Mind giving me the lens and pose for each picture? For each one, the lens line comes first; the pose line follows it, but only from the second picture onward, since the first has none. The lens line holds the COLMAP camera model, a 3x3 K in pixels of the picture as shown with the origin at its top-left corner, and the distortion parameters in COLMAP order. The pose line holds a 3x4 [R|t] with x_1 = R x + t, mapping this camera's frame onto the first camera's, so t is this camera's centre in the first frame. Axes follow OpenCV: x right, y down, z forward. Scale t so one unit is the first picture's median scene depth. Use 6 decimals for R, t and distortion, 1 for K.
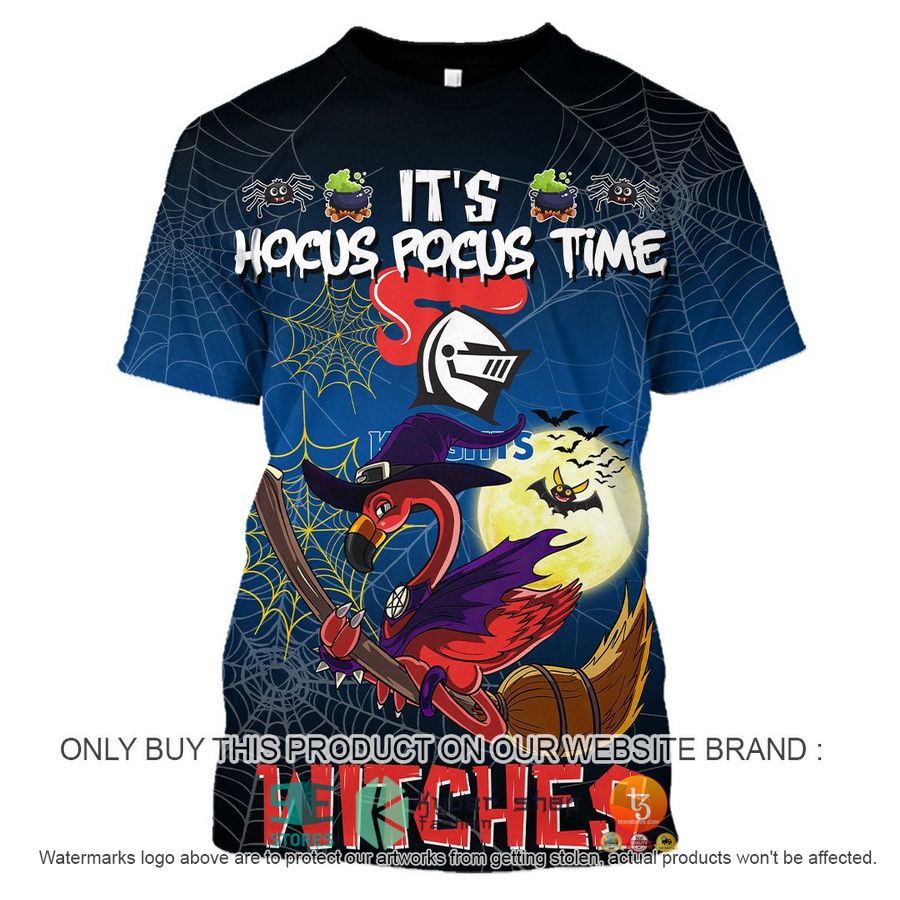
lens RADIAL K [[2256.6, 0, 447.7], [0, 2256.6, 449.2], [0, 0, 1]] dist [-0.276543, 0.000000]
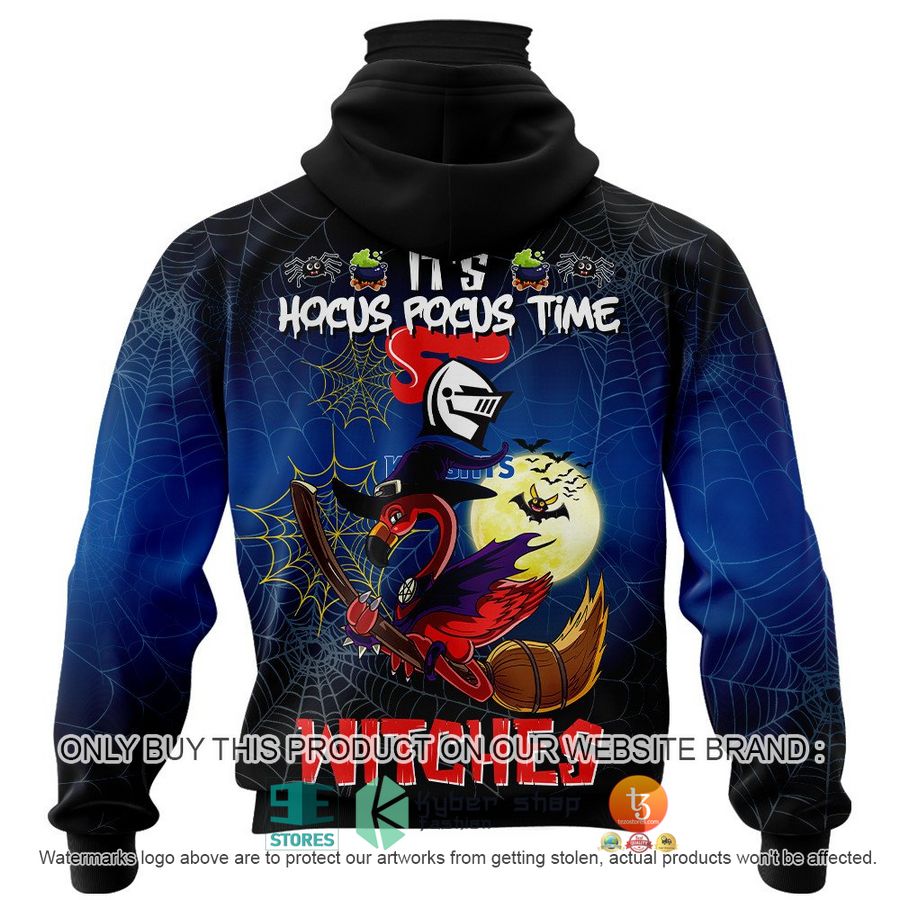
lens RADIAL K [[2256.6, 0, 452.8], [0, 2256.6, 448.1], [0, 0, 1]] dist [-0.276543, 0.000000]
pose [[0.999997, 0.000107, 0.002255, 0.000481], [-0.000106, 1.000000, -0.000449, -0.011741], [-0.002255, 0.000449, 0.999997, -0.269173]]
